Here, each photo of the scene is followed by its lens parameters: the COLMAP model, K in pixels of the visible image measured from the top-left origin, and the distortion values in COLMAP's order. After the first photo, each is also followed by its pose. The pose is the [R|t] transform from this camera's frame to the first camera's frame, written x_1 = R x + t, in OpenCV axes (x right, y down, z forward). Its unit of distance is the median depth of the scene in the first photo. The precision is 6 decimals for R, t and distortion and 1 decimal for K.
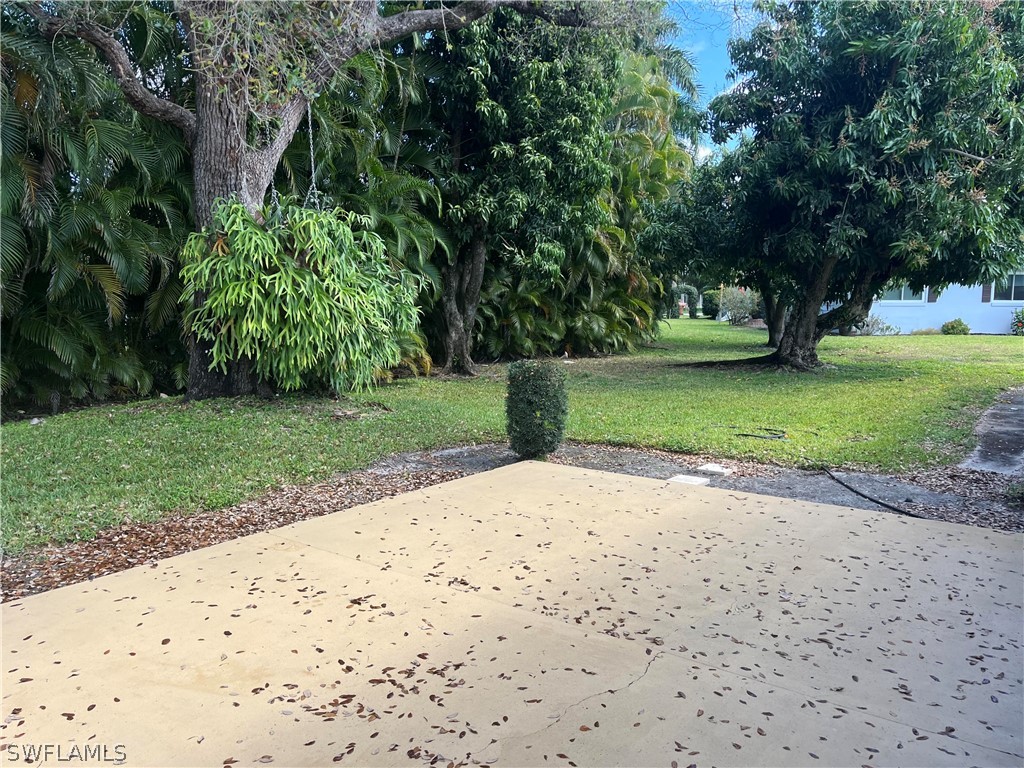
lens RADIAL K [[775.8, 0, 512.6], [0, 775.8, 387.3], [0, 0, 1]] dist [0.033943, -0.021737]
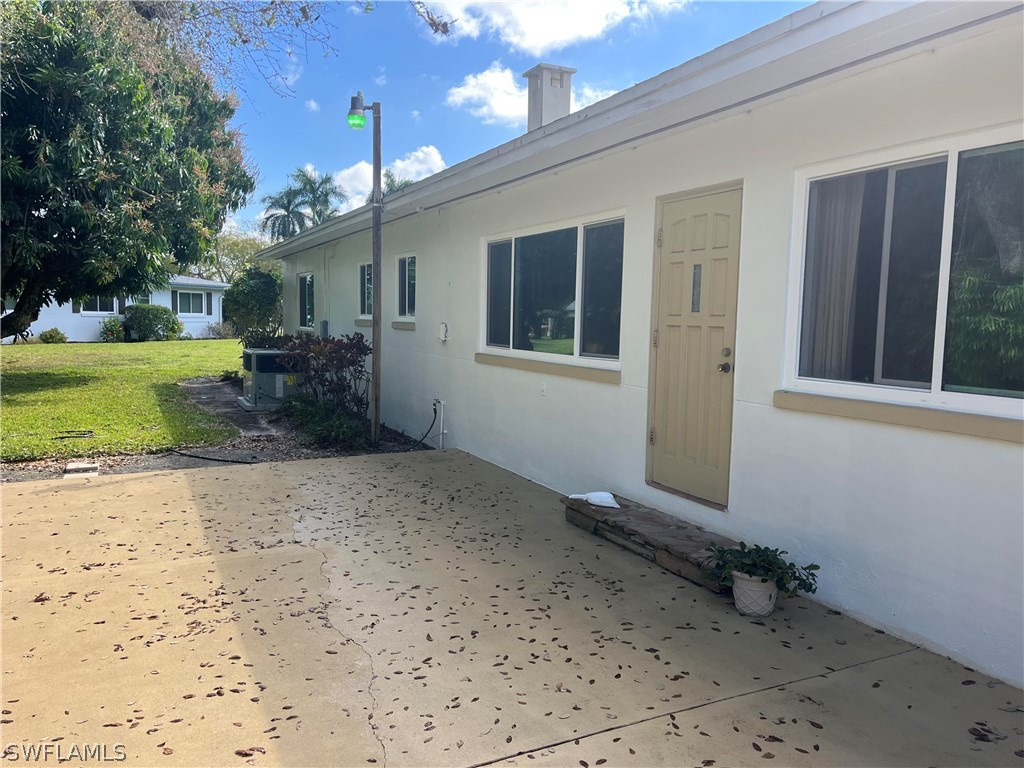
lens RADIAL K [[775.8, 0, 508.7], [0, 775.8, 384.4], [0, 0, 1]] dist [0.033943, -0.021737]
pose [[0.438679, -0.073124, 0.895664, -0.849027], [0.087374, 0.995432, 0.038475, 0.001911], [-0.894386, 0.061380, 0.443064, -0.044115]]
